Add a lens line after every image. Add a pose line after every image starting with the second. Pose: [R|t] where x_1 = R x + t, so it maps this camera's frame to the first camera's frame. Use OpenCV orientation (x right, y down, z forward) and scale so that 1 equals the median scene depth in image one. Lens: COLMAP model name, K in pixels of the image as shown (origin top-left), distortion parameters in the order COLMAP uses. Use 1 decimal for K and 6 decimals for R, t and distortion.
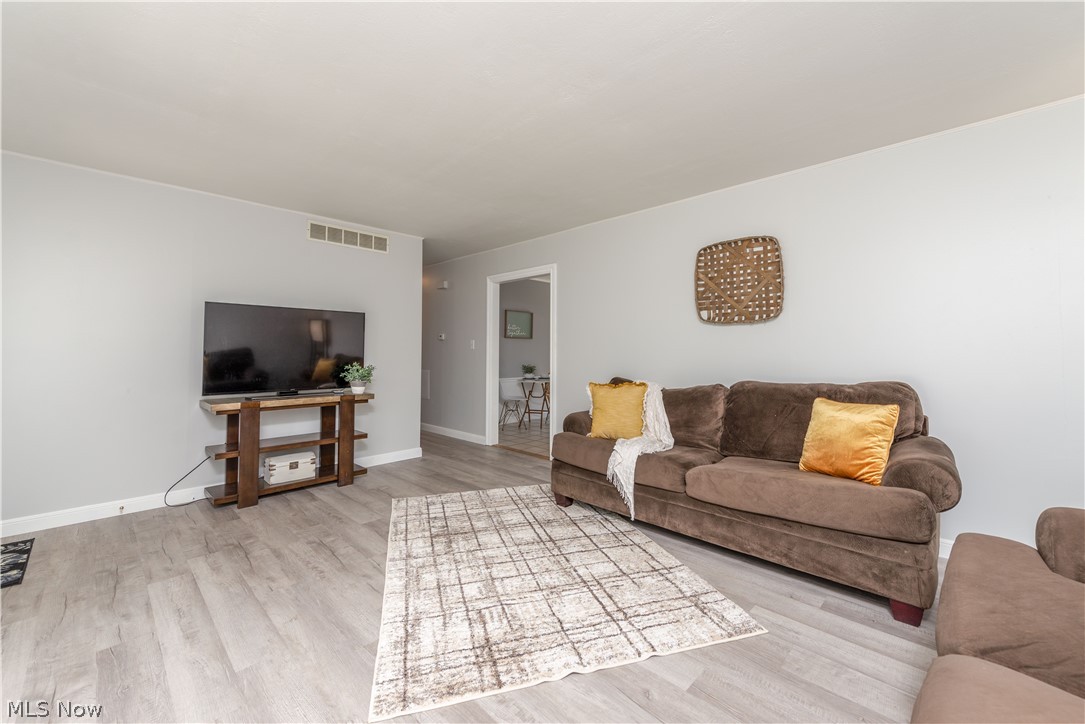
lens RADIAL K [[432.6, 0, 540.3], [0, 432.6, 342.3], [0, 0, 1]] dist [0.009190, -0.000021]
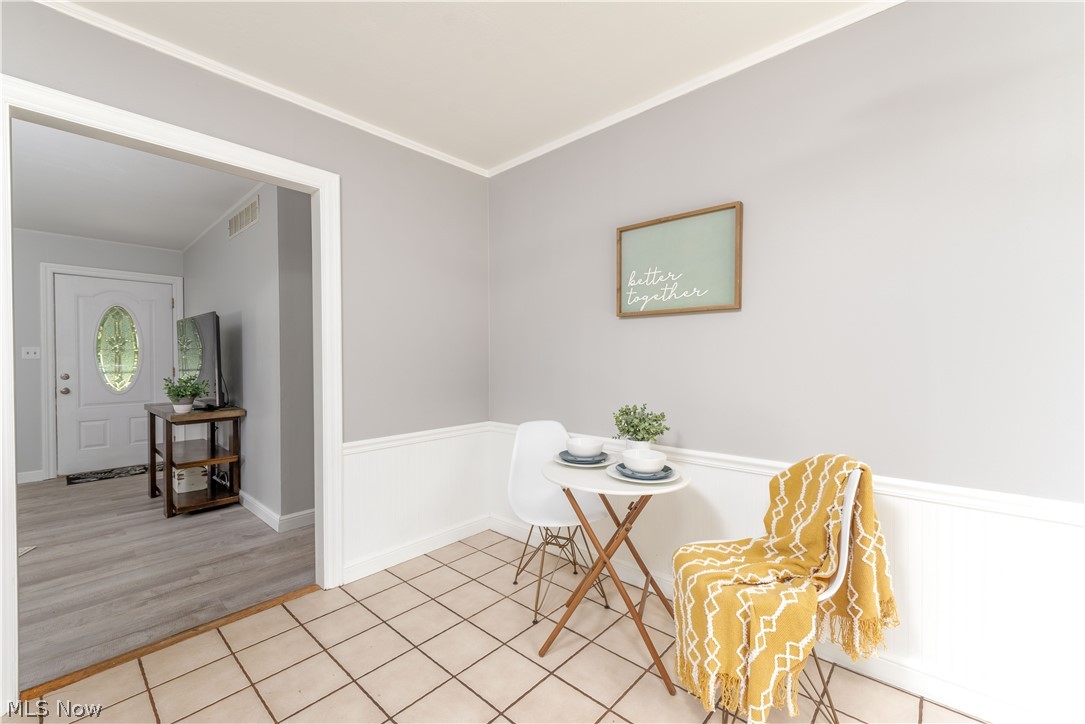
lens RADIAL K [[439.6, 0, 541.6], [0, 439.6, 359.1], [0, 0, 1]] dist [-0.000524, -0.000352]
pose [[0.042341, -0.000201, -0.999103, 0.559899], [0.024454, 0.999701, 0.000835, 0.044339], [0.998804, -0.024467, 0.042333, 2.175827]]
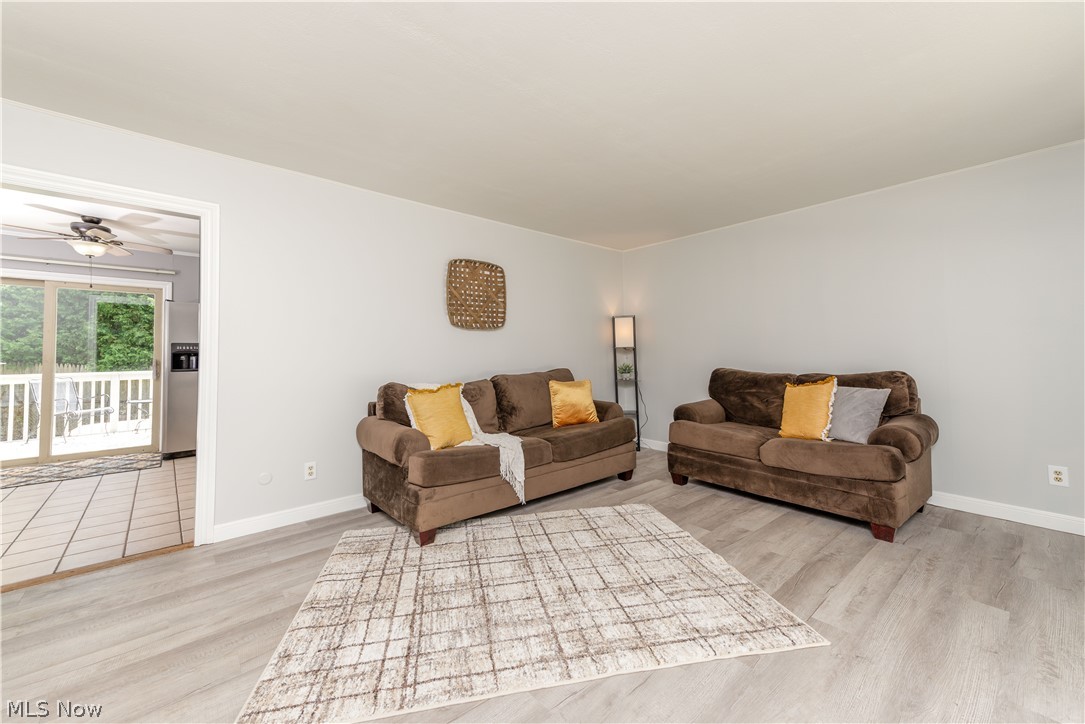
lens RADIAL K [[426.4, 0, 531.3], [0, 426.4, 342.1], [0, 0, 1]] dist [0.027346, 0.000090]
pose [[0.093990, 0.023770, 0.995289, -0.804684], [-0.013526, 0.999653, -0.022597, 0.019784], [-0.995481, -0.011338, 0.094279, 0.805075]]
